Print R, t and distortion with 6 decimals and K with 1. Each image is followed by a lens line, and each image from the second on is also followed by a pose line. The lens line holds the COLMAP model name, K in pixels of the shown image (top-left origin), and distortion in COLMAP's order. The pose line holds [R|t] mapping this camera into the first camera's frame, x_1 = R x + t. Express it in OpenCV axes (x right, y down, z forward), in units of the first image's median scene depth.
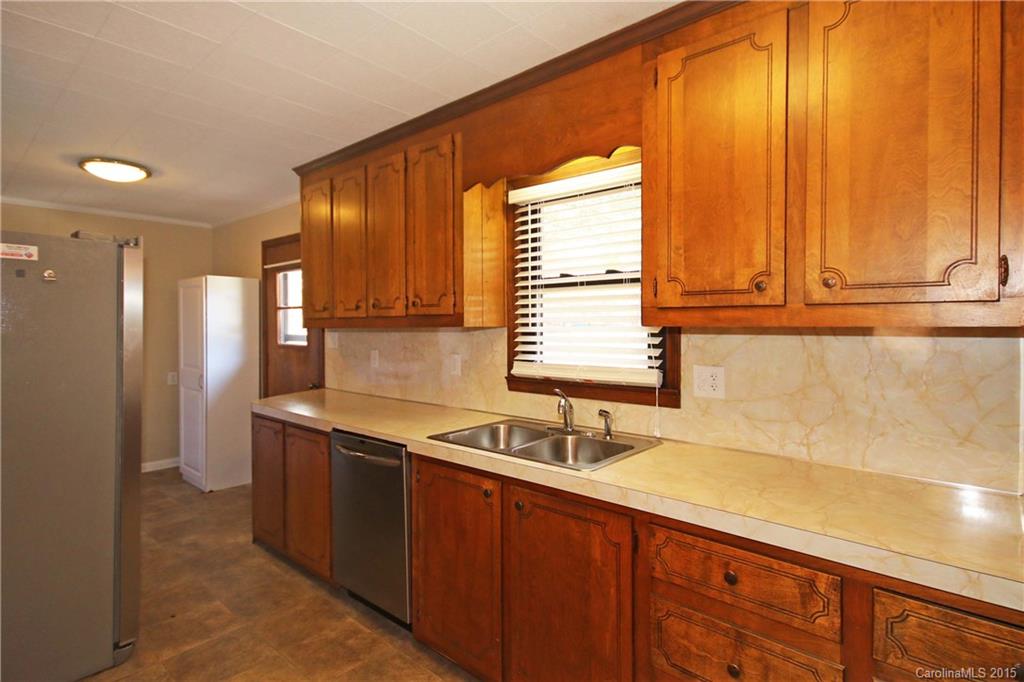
lens RADIAL K [[516.2, 0, 514.2], [0, 516.2, 327.6], [0, 0, 1]] dist [0.014517, 0.000709]
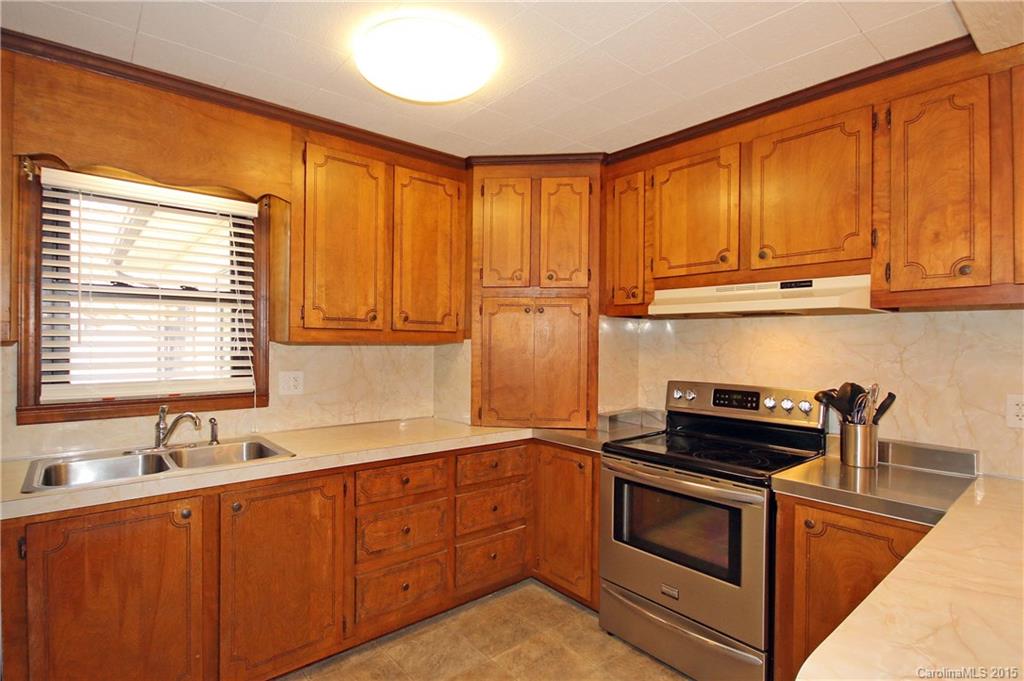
lens RADIAL K [[514.9, 0, 486.4], [0, 514.9, 339.5], [0, 0, 1]] dist [0.002443, -0.001053]
pose [[0.180617, 0.008237, 0.983519, -0.847750], [-0.002771, 0.999965, -0.007866, 0.001482], [-0.983550, -0.001305, 0.180634, 0.258994]]
